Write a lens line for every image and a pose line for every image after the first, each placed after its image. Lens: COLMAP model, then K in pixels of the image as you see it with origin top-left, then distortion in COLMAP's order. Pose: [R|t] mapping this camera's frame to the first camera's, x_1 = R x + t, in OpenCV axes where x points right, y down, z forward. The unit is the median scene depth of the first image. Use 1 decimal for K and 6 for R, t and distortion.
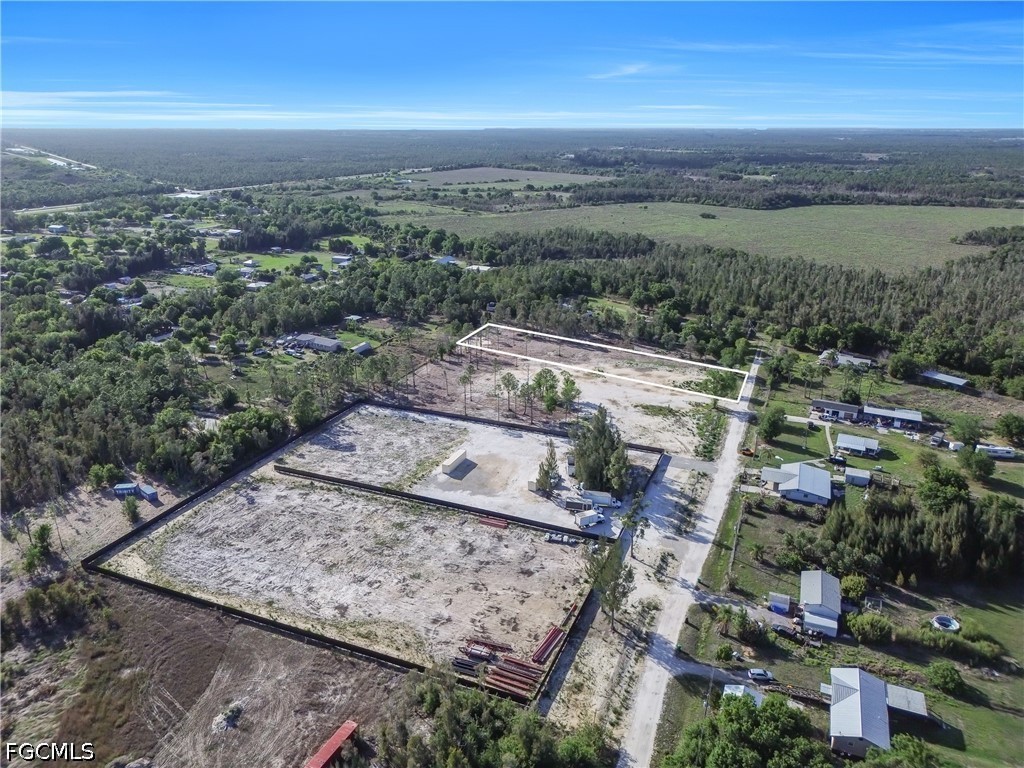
lens RADIAL K [[716.3, 0, 511.2], [0, 716.3, 386.0], [0, 0, 1]] dist [0.064811, -0.071134]
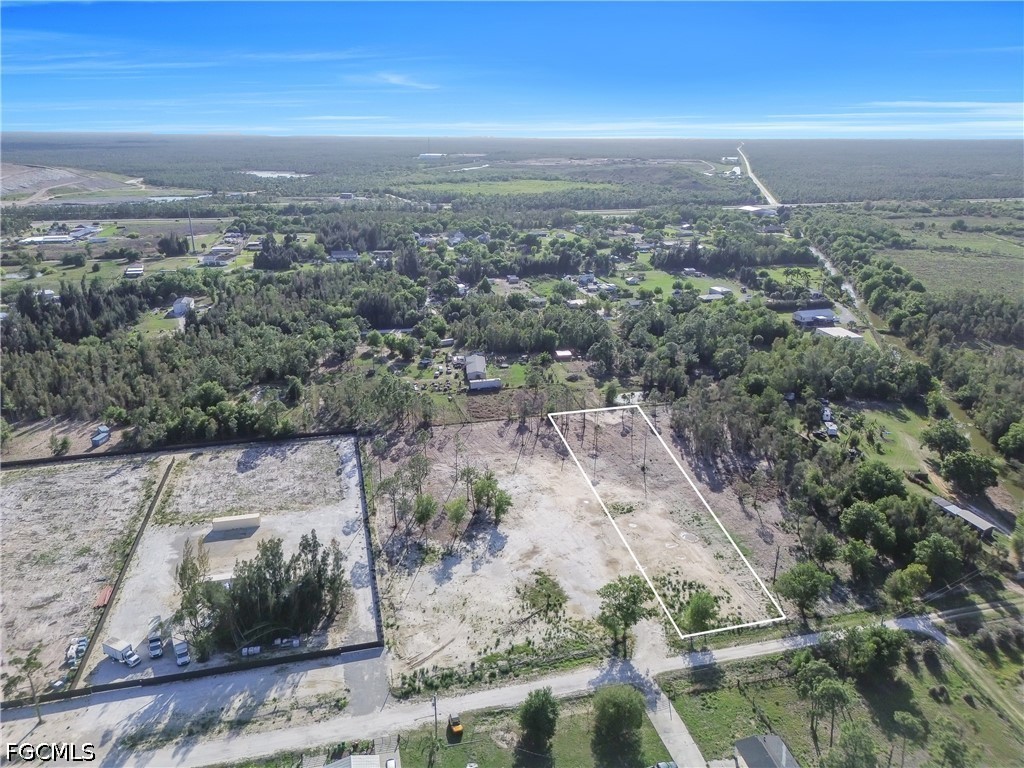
lens RADIAL K [[716.3, 0, 511.2], [0, 716.3, 386.0], [0, 0, 1]] dist [0.064811, -0.071134]
pose [[0.597780, 0.264560, -0.756748, 0.633870], [-0.274464, 0.954468, 0.116875, -0.210915], [0.753212, 0.137835, 0.643174, 0.569602]]
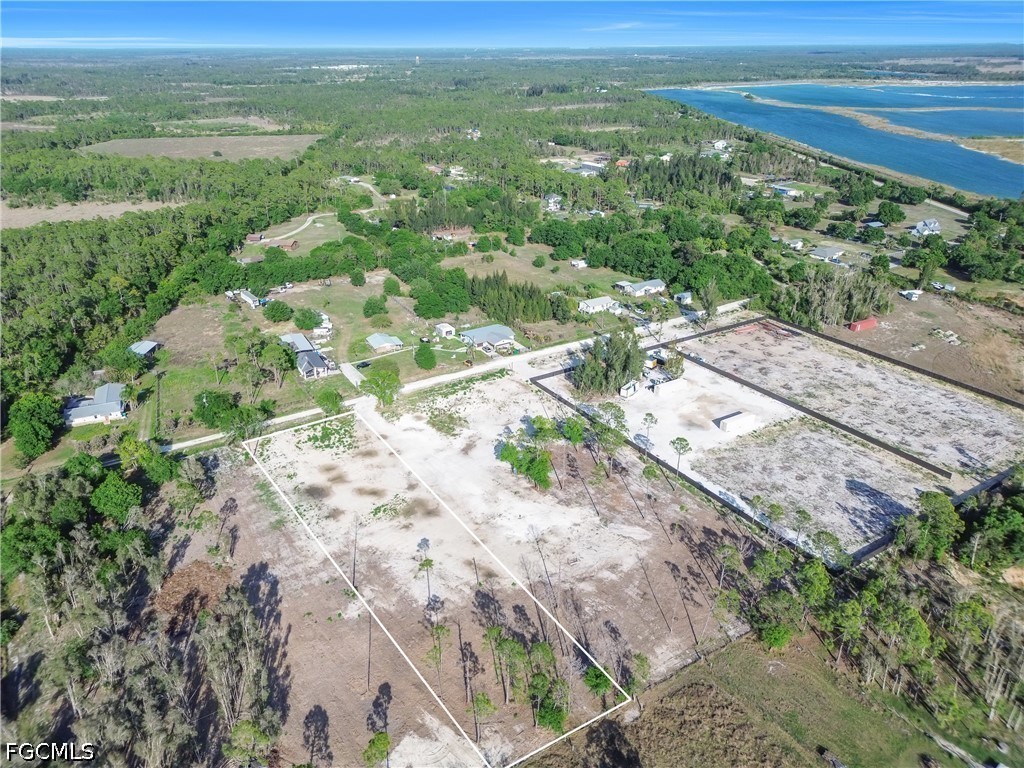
lens RADIAL K [[716.3, 0, 511.2], [0, 716.3, 386.0], [0, 0, 1]] dist [0.064811, -0.071134]
pose [[-0.815692, -0.249223, 0.522048, -0.275951], [0.197700, 0.728005, 0.656448, -0.528401], [-0.543655, 0.638668, -0.544556, 1.418735]]
